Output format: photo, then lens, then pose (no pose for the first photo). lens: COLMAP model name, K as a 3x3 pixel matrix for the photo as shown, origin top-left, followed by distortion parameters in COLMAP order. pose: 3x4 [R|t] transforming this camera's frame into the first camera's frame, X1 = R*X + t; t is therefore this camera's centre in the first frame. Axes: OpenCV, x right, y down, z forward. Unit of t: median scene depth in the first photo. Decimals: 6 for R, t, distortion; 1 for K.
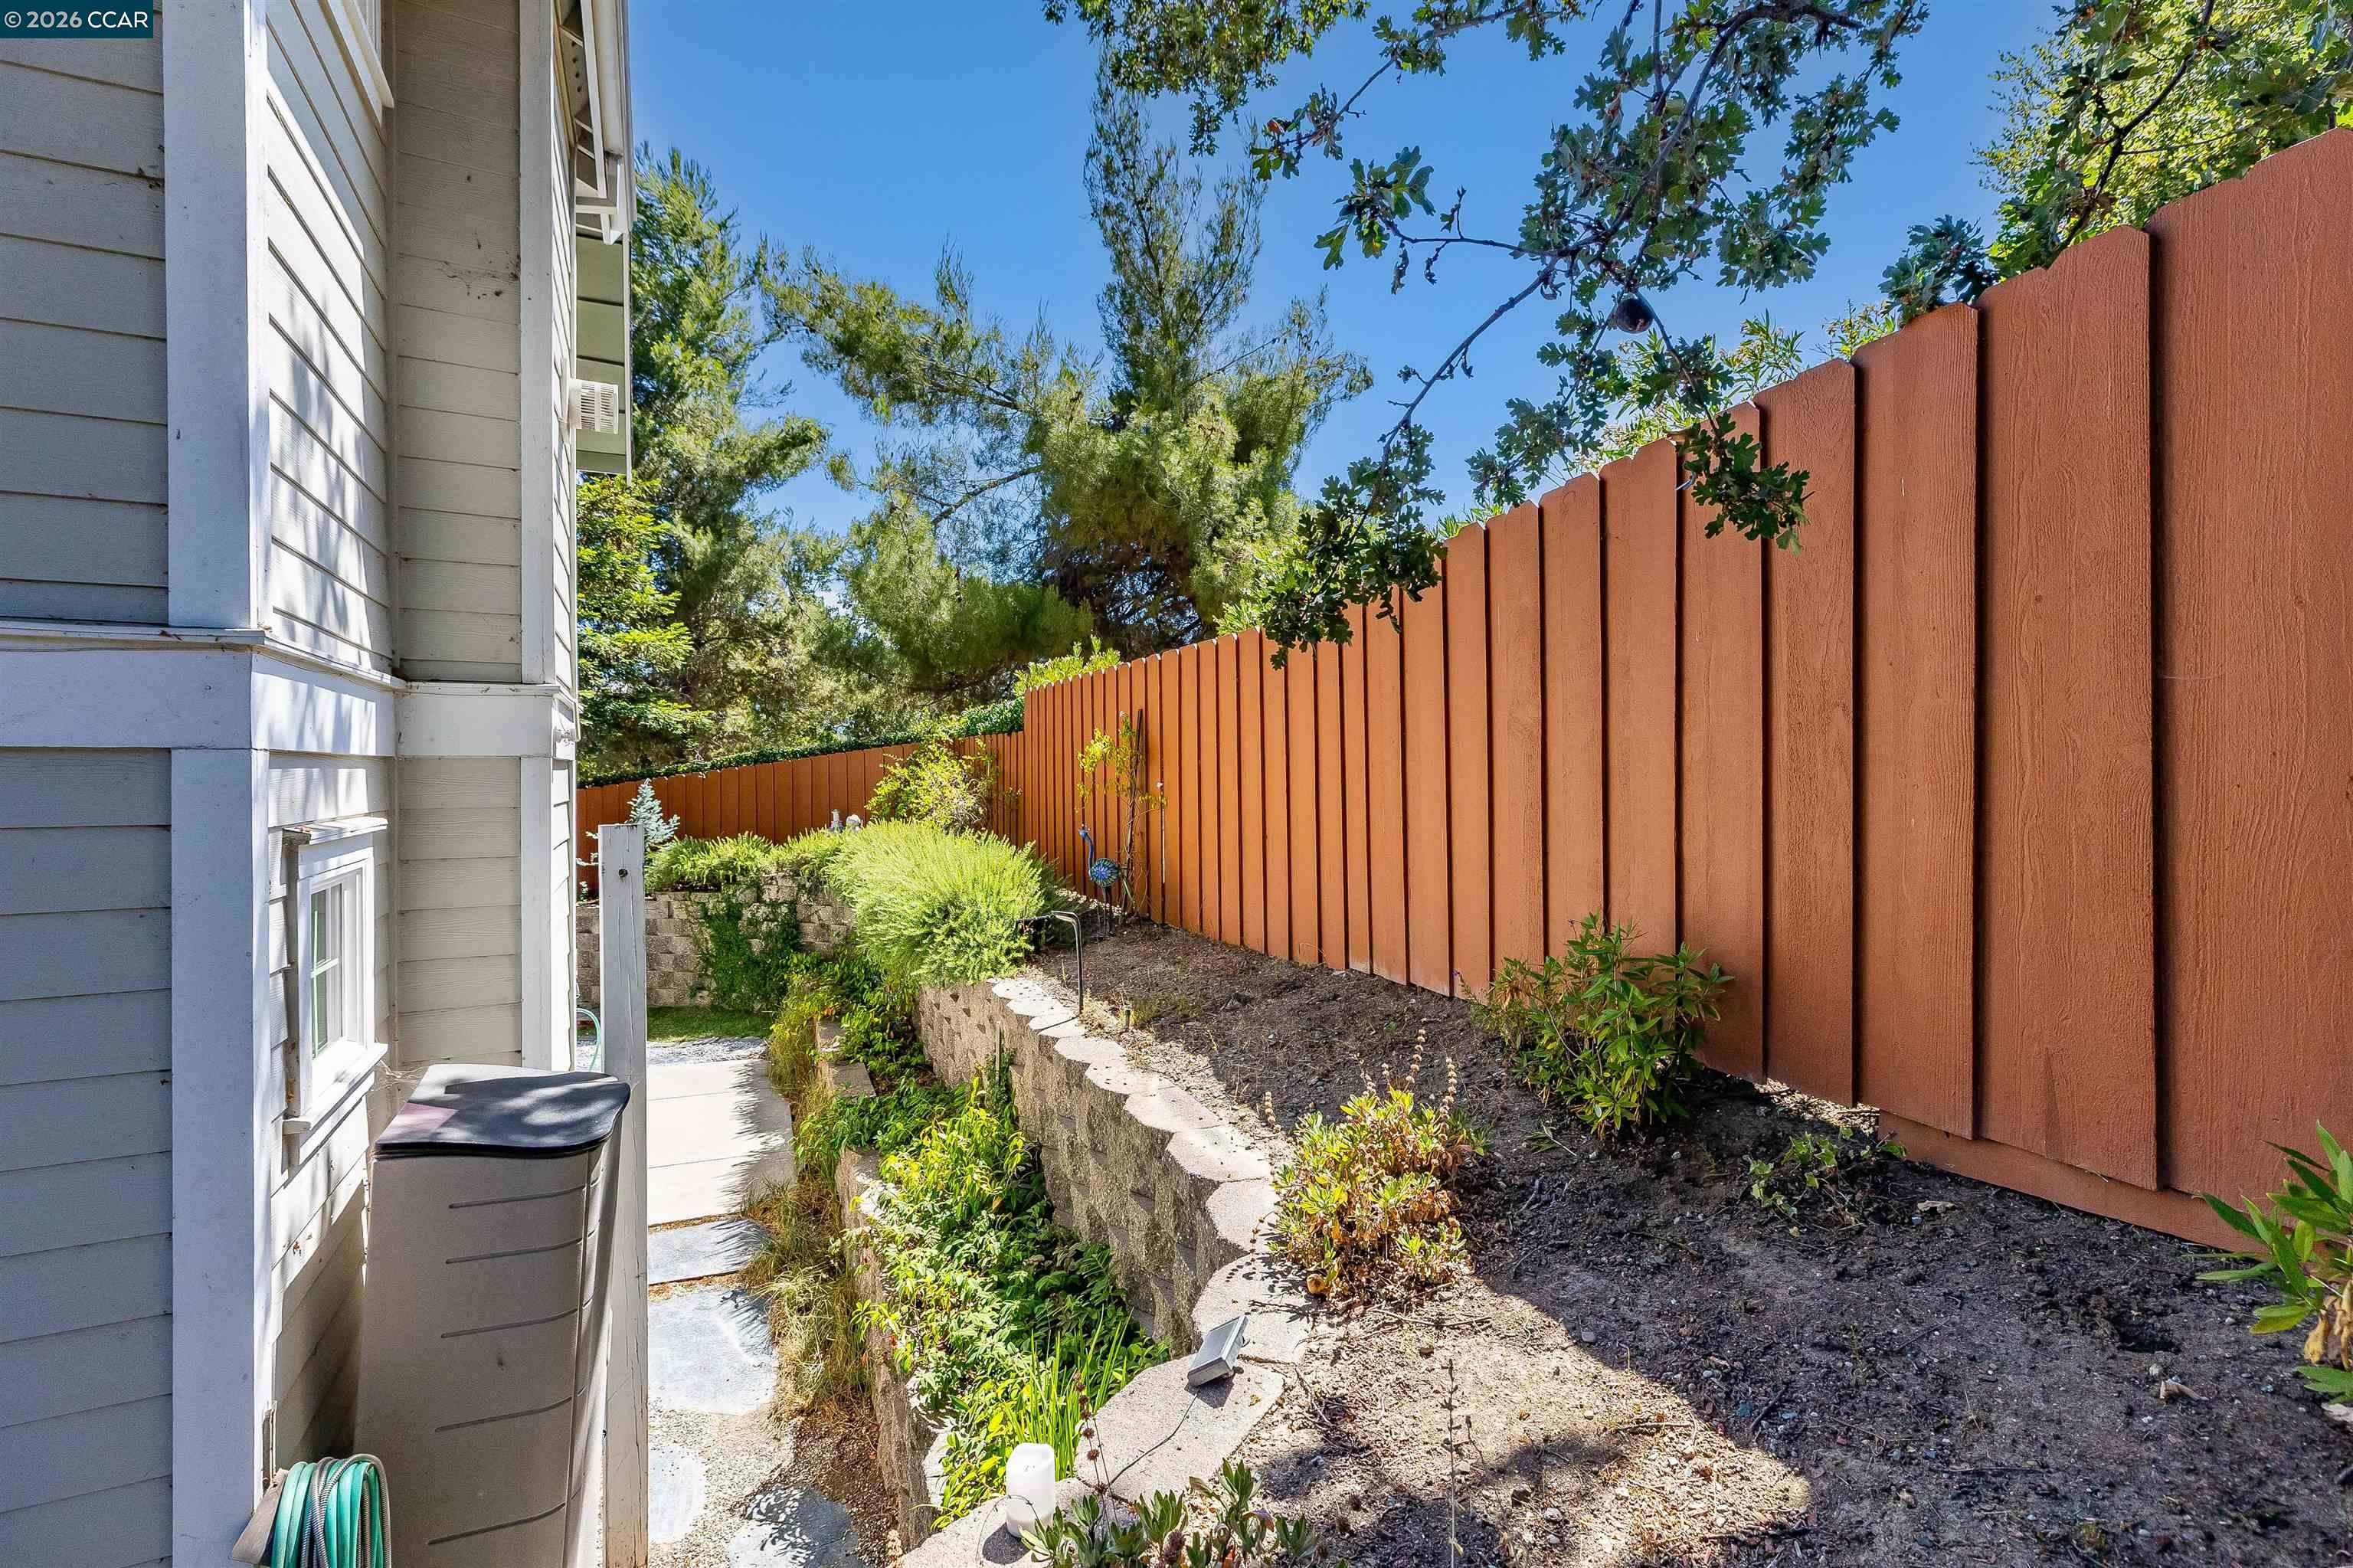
lens RADIAL K [[1075.3, 0, 1173.1], [0, 1075.3, 780.4], [0, 0, 1]] dist [0.001294, 0.000138]
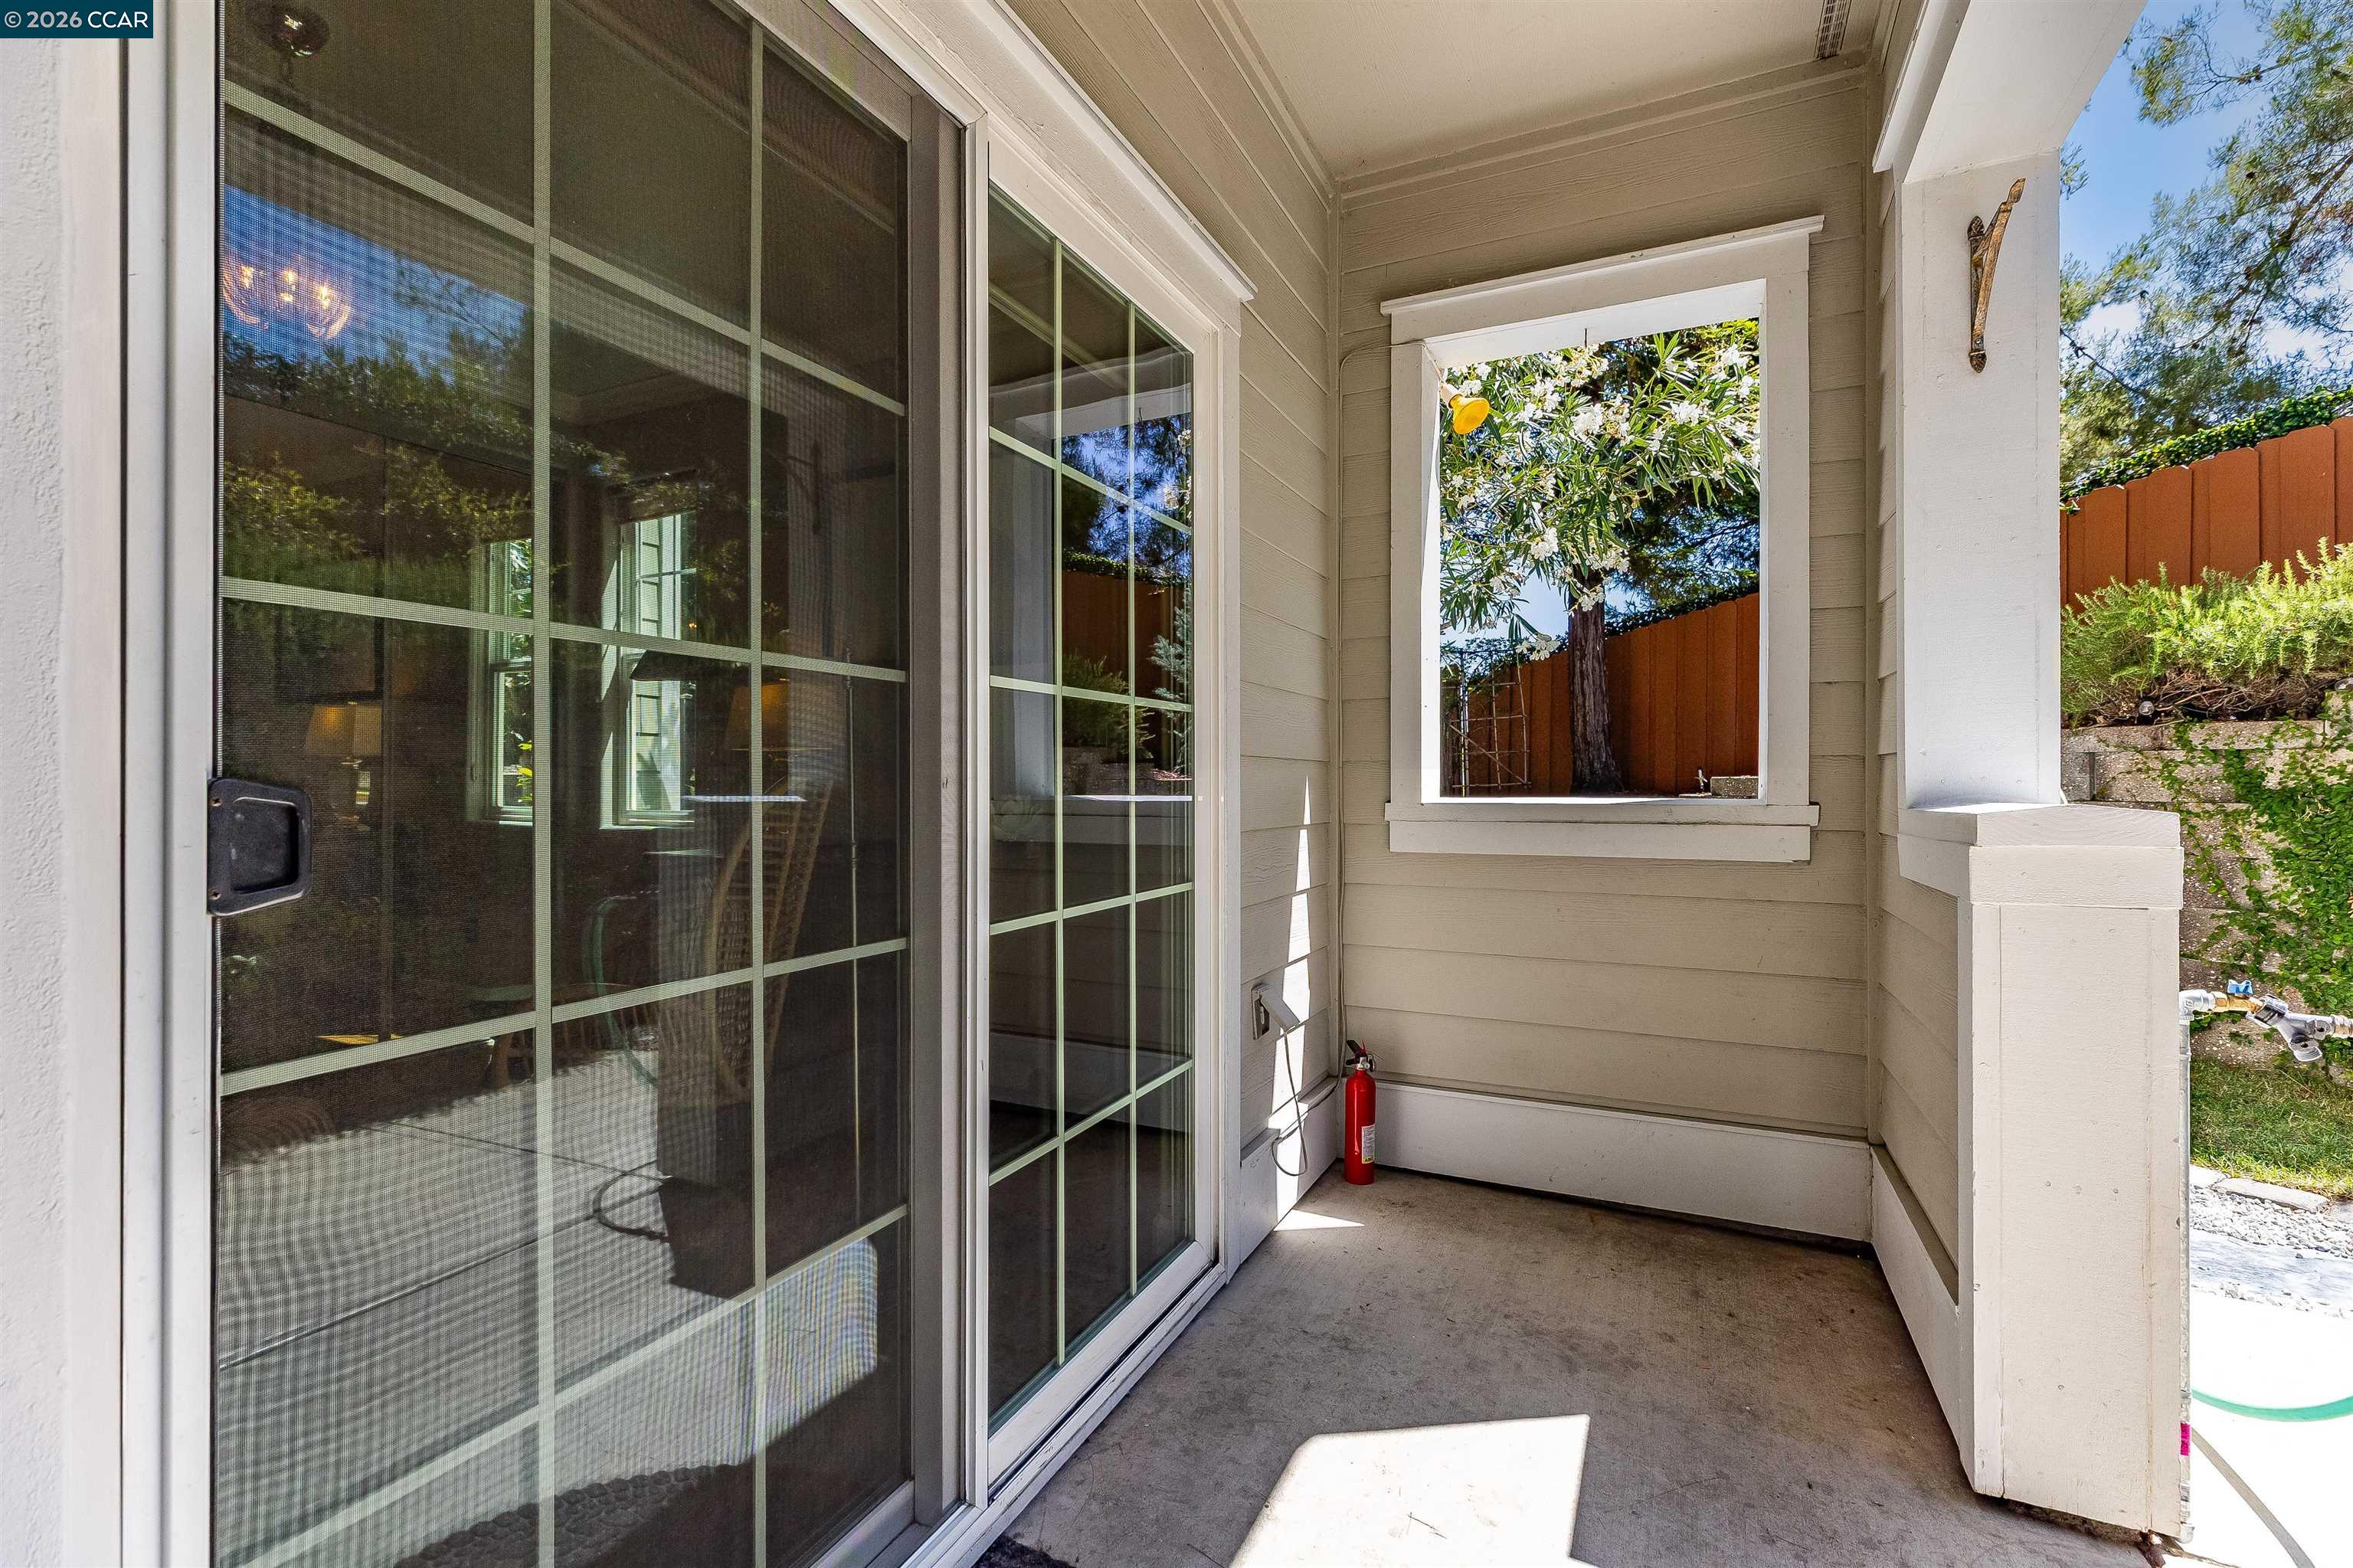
lens RADIAL K [[1075.3, 0, 1173.2], [0, 1075.3, 785.7], [0, 0, 1]] dist [0.001294, 0.000138]
pose [[0.631306, 0.004052, -0.775523, -0.386111], [-0.002264, 0.999992, 0.003382, 0.123226], [0.775531, -0.000379, 0.631310, 0.531384]]
